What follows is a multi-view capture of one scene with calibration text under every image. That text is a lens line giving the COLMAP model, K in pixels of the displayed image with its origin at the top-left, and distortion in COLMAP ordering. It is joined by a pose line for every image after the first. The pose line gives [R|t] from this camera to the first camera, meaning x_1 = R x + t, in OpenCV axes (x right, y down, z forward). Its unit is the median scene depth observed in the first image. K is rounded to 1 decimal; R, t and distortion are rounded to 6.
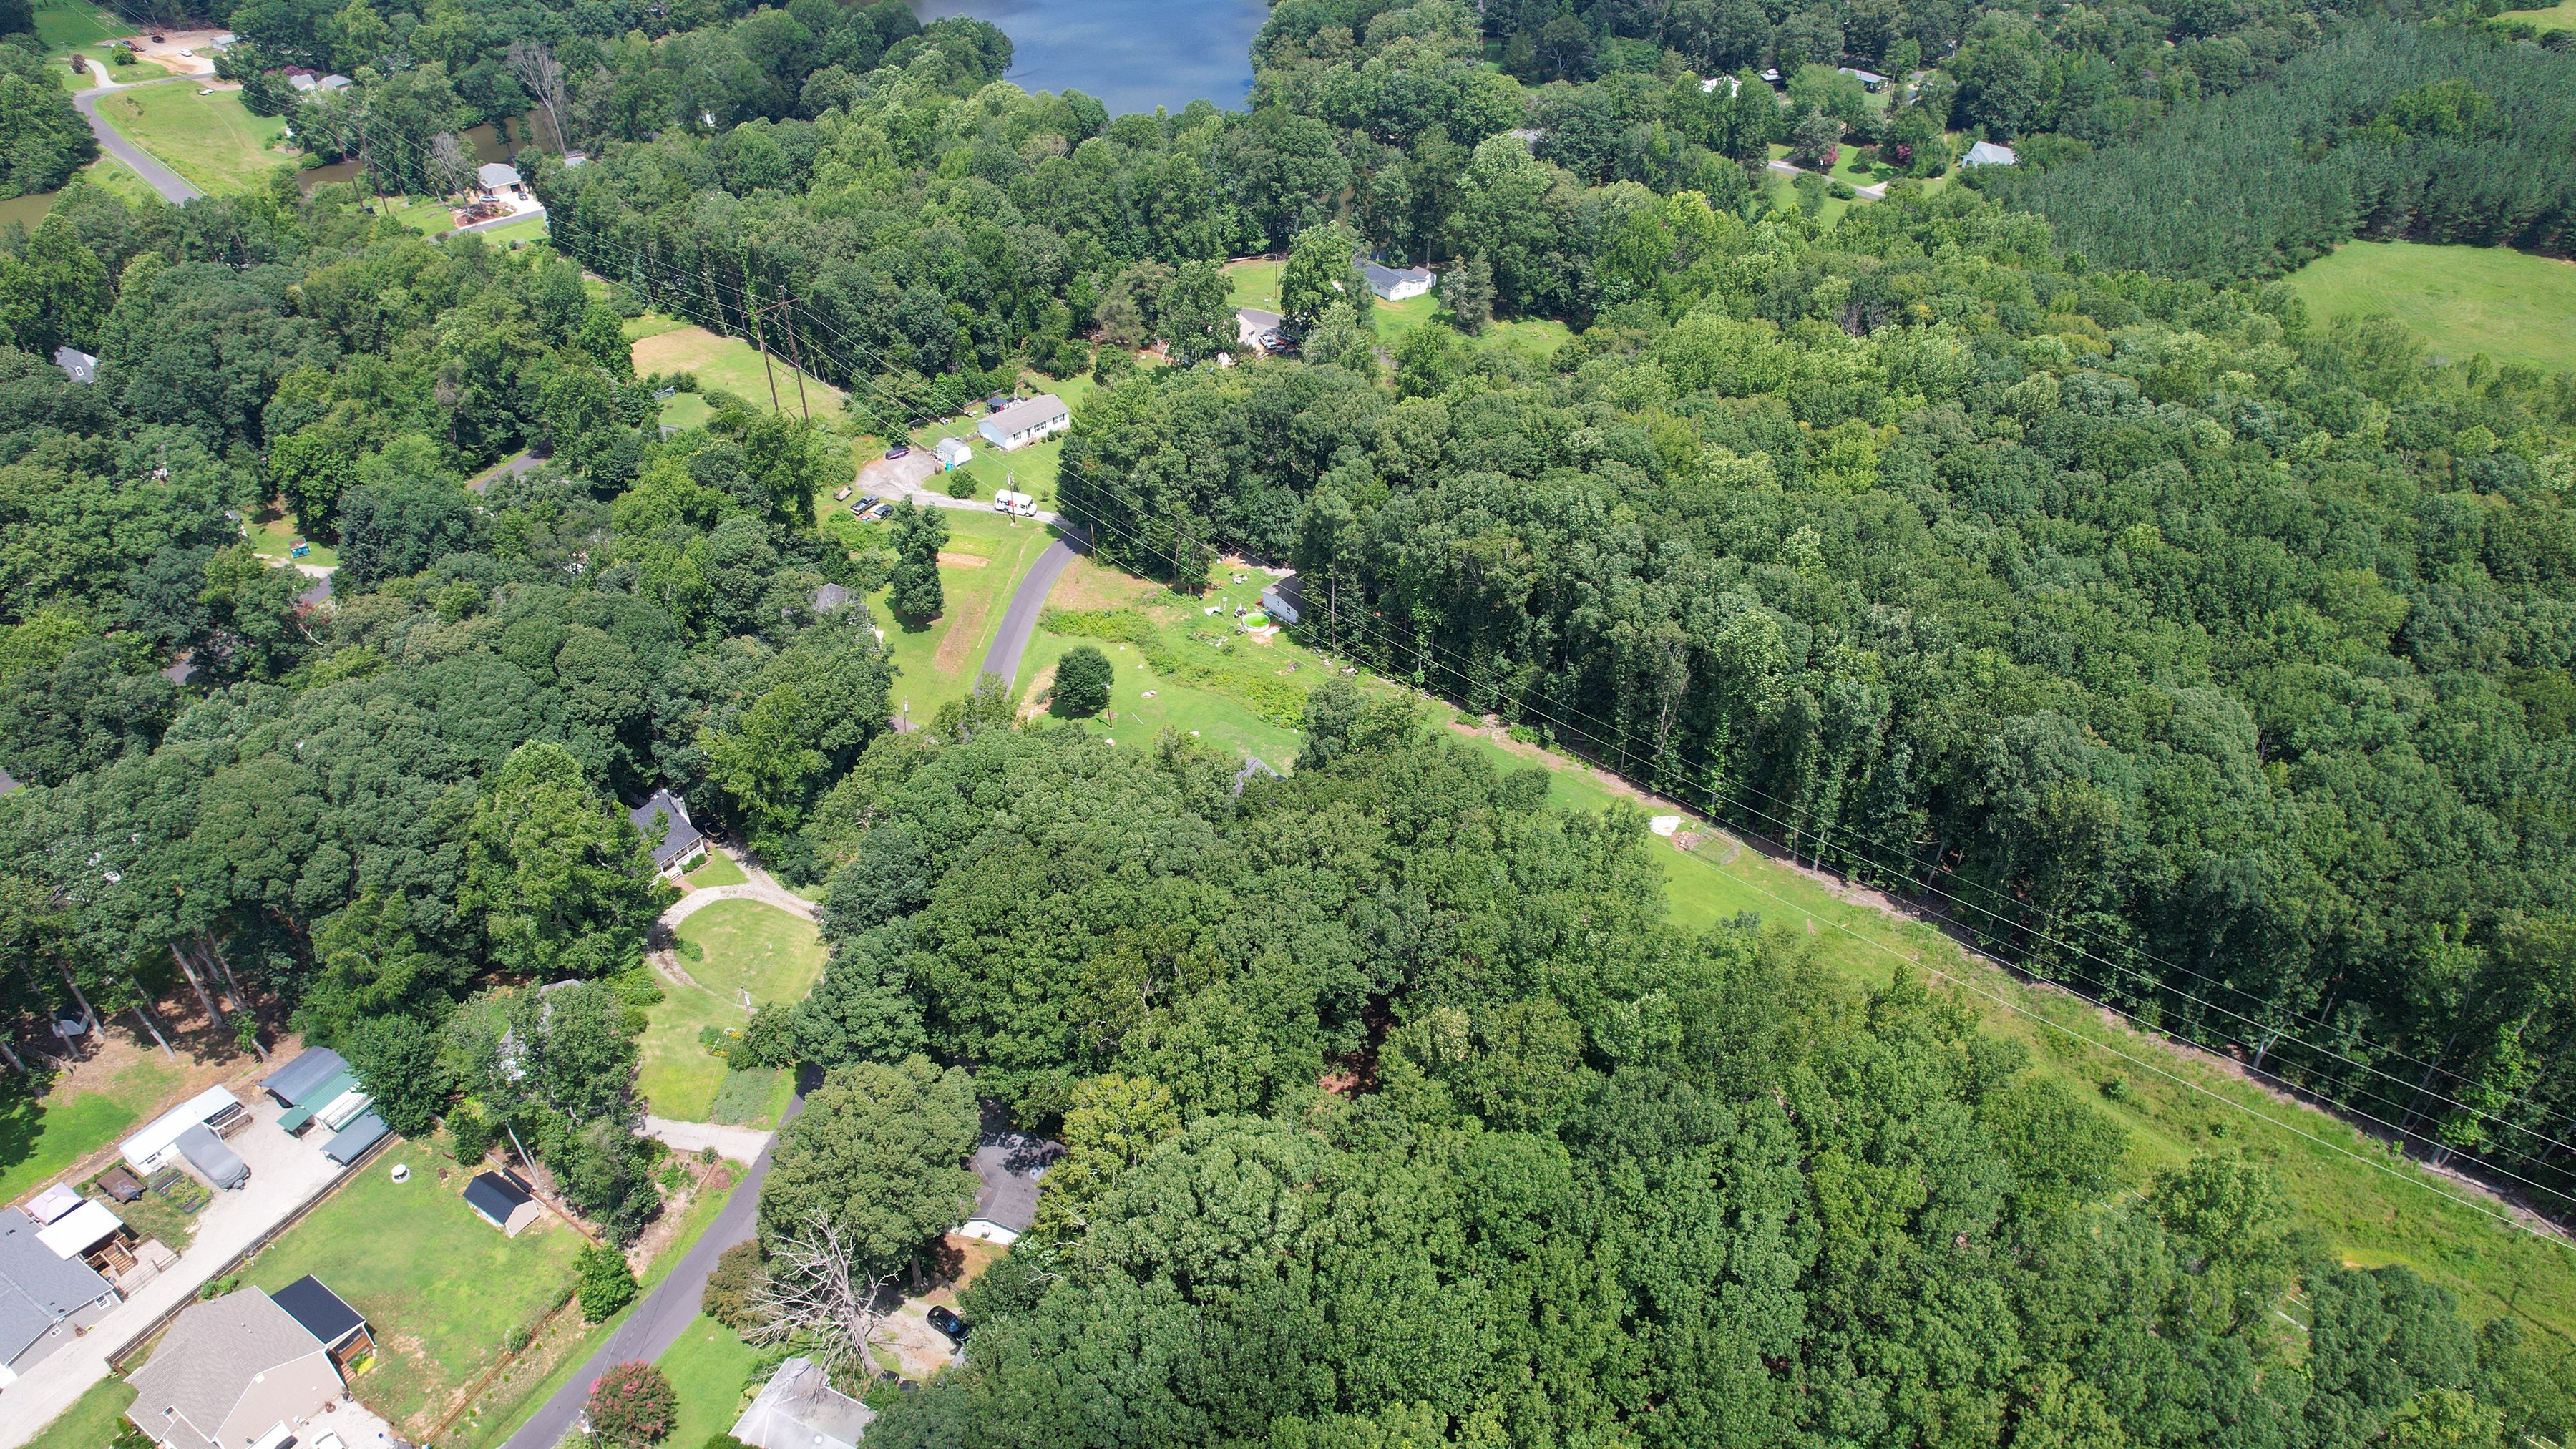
lens RADIAL K [[1622.6, 0, 1281.7], [0, 1622.6, 710.6], [0, 0, 1]] dist [-0.084282, 0.076616]
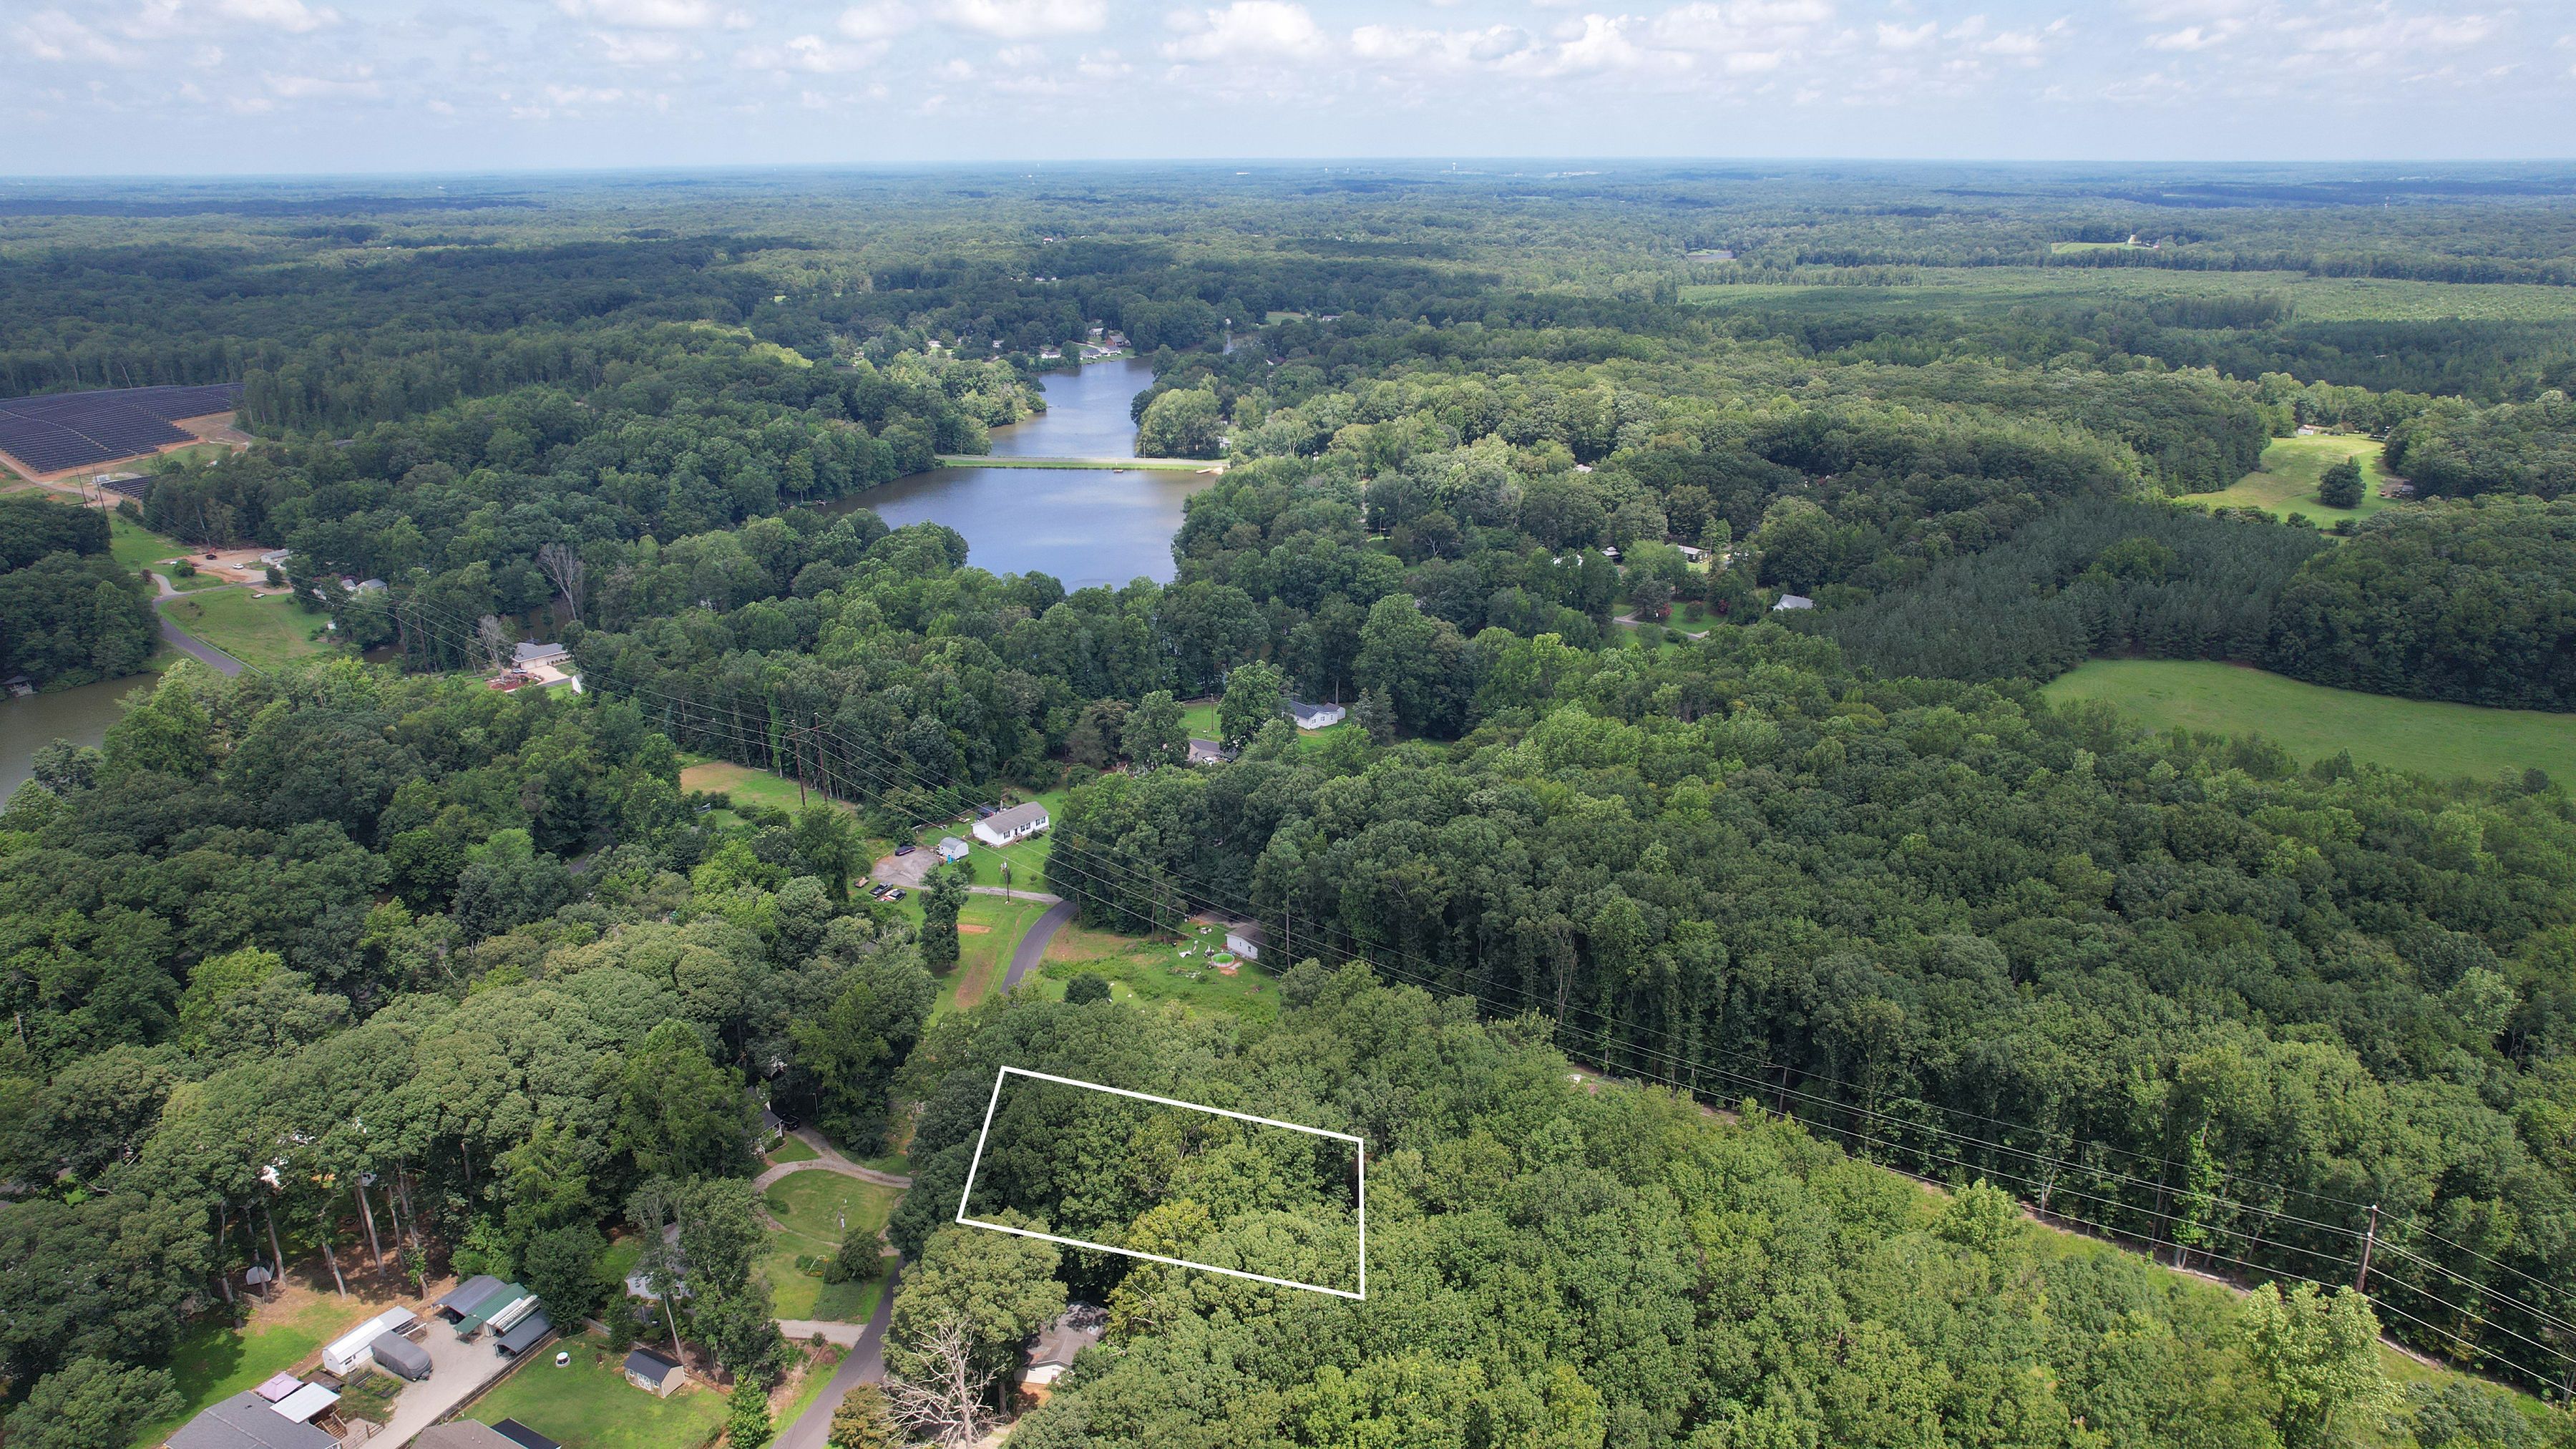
lens RADIAL K [[1638.3, 0, 1288.0], [0, 1638.3, 724.5], [0, 0, 1]] dist [-0.065719, 0.044915]
pose [[0.996944, -0.030963, 0.071726, -0.051561], [0.050759, 0.954638, -0.293412, 0.144358], [-0.059387, 0.296156, 0.953292, -0.227595]]
